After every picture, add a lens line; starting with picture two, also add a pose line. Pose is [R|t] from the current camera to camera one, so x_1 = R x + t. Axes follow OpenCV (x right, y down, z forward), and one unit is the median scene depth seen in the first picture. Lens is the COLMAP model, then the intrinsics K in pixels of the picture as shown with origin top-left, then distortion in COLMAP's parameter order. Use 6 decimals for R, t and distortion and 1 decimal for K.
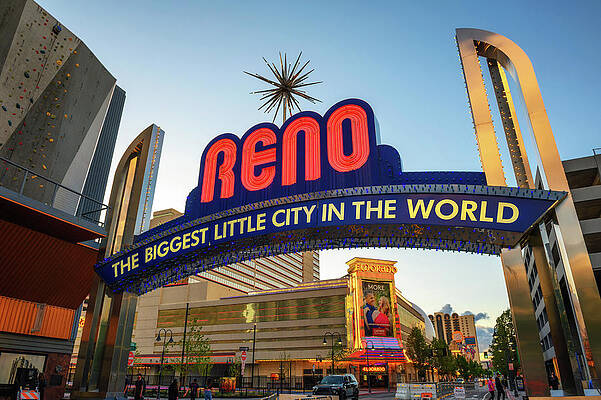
lens RADIAL K [[409.8, 0, 300.5], [0, 409.8, 200.0], [0, 0, 1]] dist [-0.047156, -0.003121]
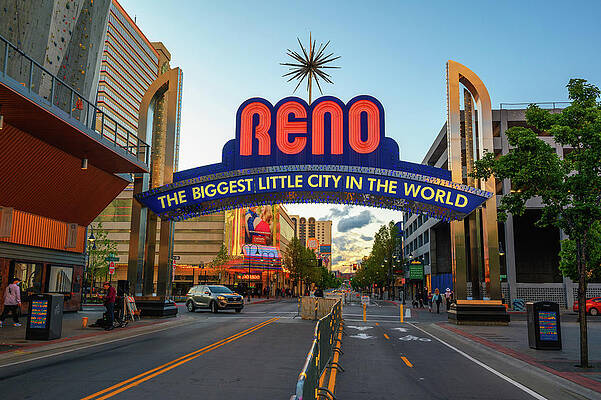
lens RADIAL K [[527.2, 0, 300.5], [0, 527.2, 200.0], [0, 0, 1]] dist [0.002329, -0.006858]
pose [[0.940741, 0.068029, 0.332232, -0.643512], [-0.149224, 0.962771, 0.225398, -0.273939], [-0.304530, -0.261618, 0.915870, -0.623871]]
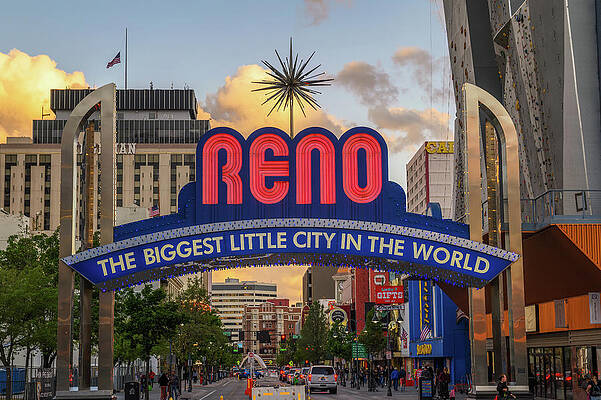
lens RADIAL K [[1423.1, 0, 282.0], [0, 1423.1, 198.9], [0, 0, 1]] dist [0.298649, -0.096337]
pose [[0.885840, 0.044770, 0.461826, -1.761073], [-0.180037, 0.950516, 0.253191, -0.963001], [-0.427638, -0.307433, 0.850065, -2.092657]]
